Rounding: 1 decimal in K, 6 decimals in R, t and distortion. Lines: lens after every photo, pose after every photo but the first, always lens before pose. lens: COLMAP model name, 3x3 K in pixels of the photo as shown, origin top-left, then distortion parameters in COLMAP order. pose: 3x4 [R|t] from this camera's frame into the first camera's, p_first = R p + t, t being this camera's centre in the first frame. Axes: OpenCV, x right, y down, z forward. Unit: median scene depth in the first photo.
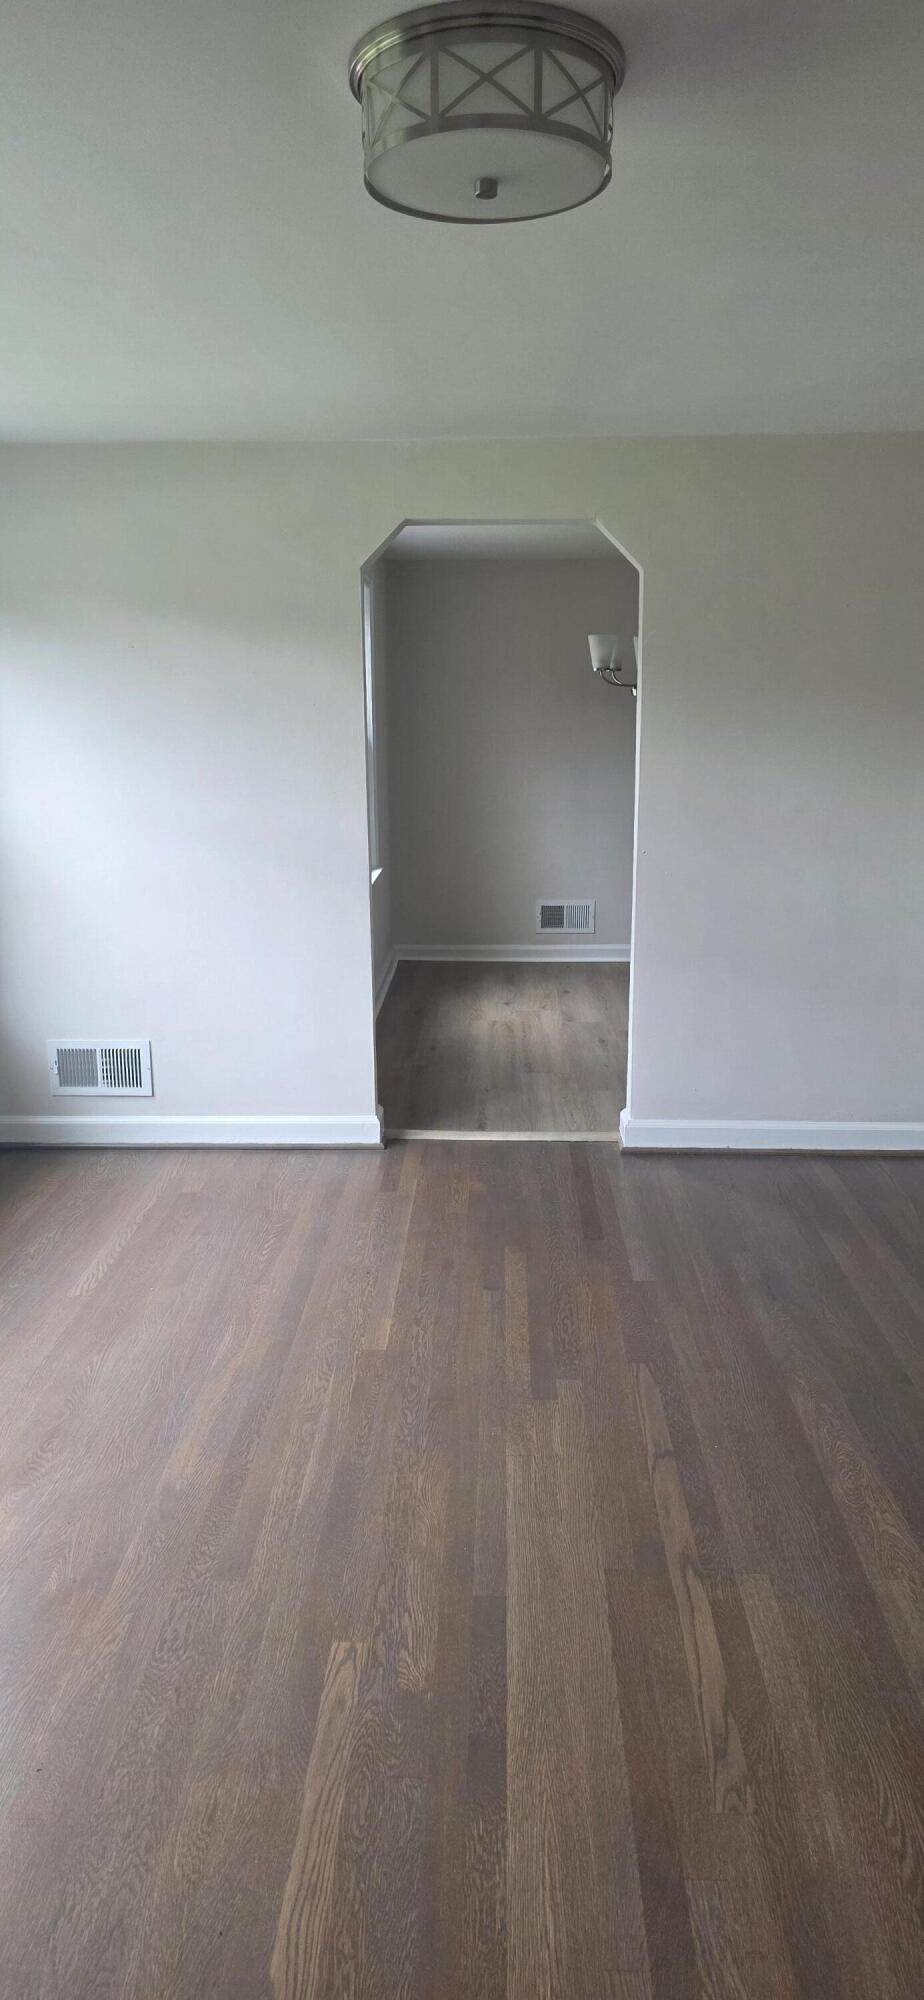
lens RADIAL K [[1337.0, 0, 462.0], [0, 1337.0, 1000.0], [0, 0, 1]] dist [-0.000968, -0.001835]
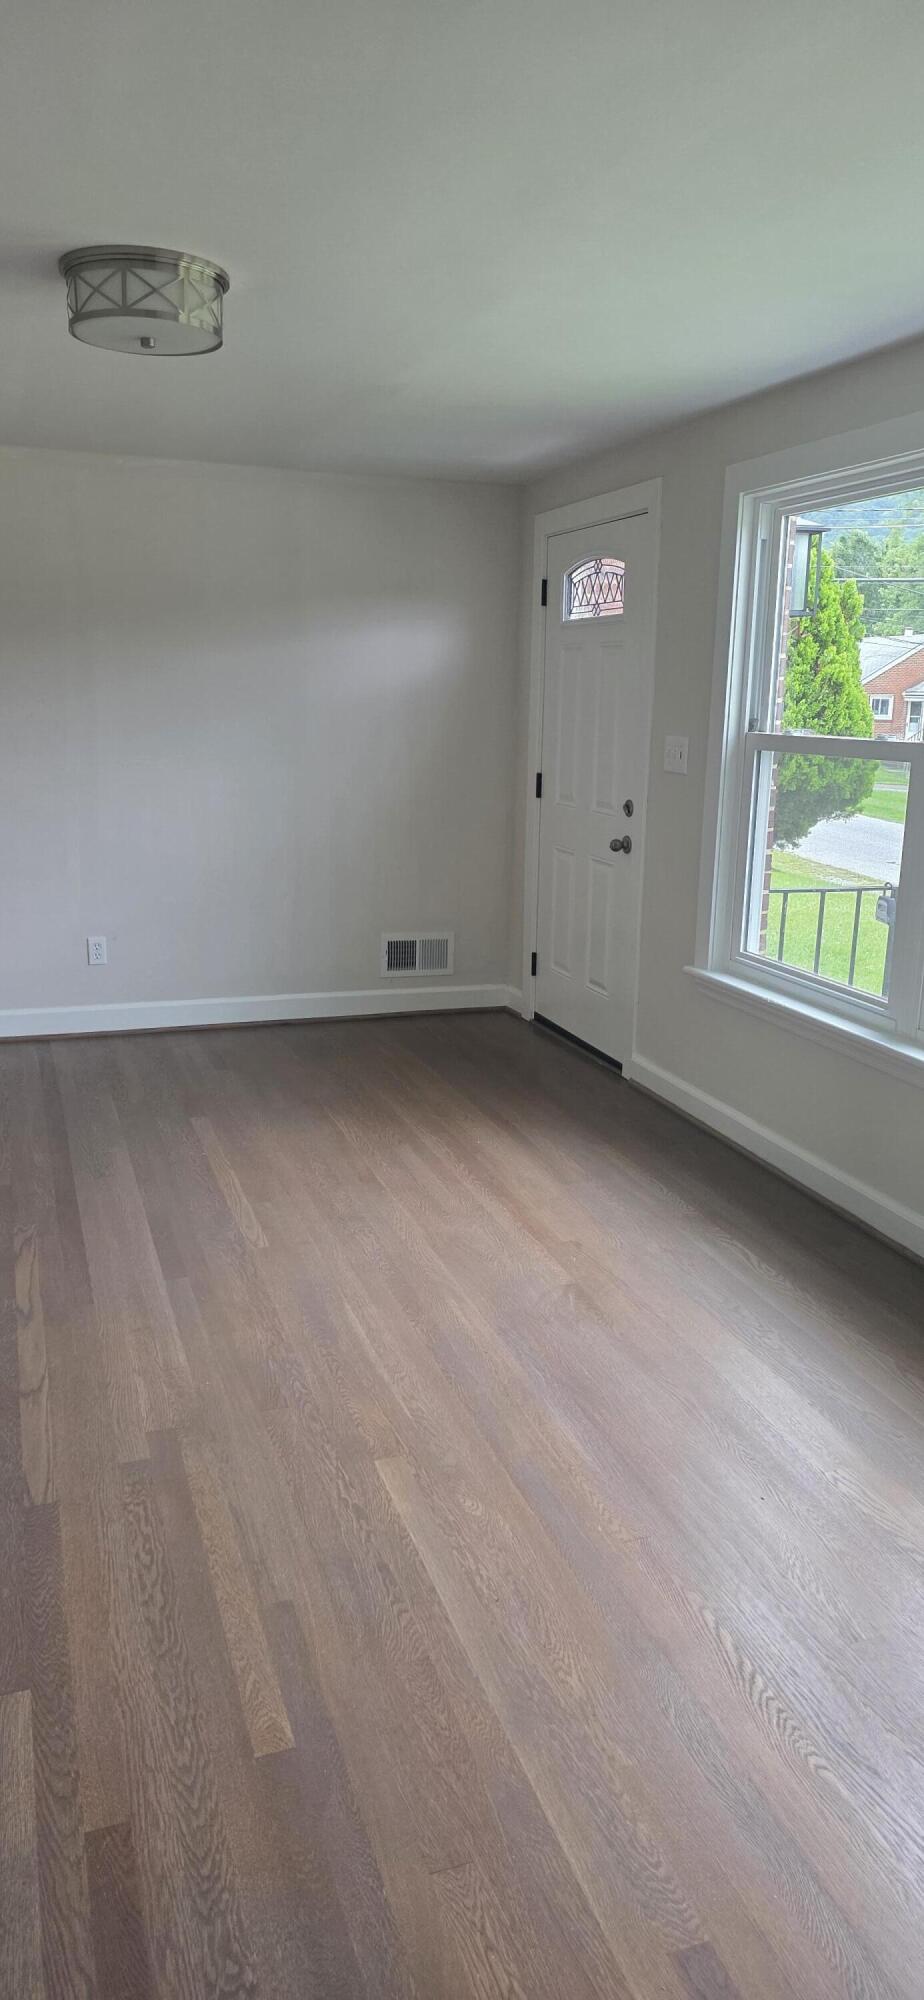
lens RADIAL K [[1337.0, 0, 462.0], [0, 1337.0, 1000.0], [0, 0, 1]] dist [-0.000968, -0.001835]
pose [[-0.936199, 0.055909, -0.346996, 0.177739], [-0.098735, 0.905677, 0.412312, -0.367683], [0.337318, 0.420266, -0.842373, 1.810429]]
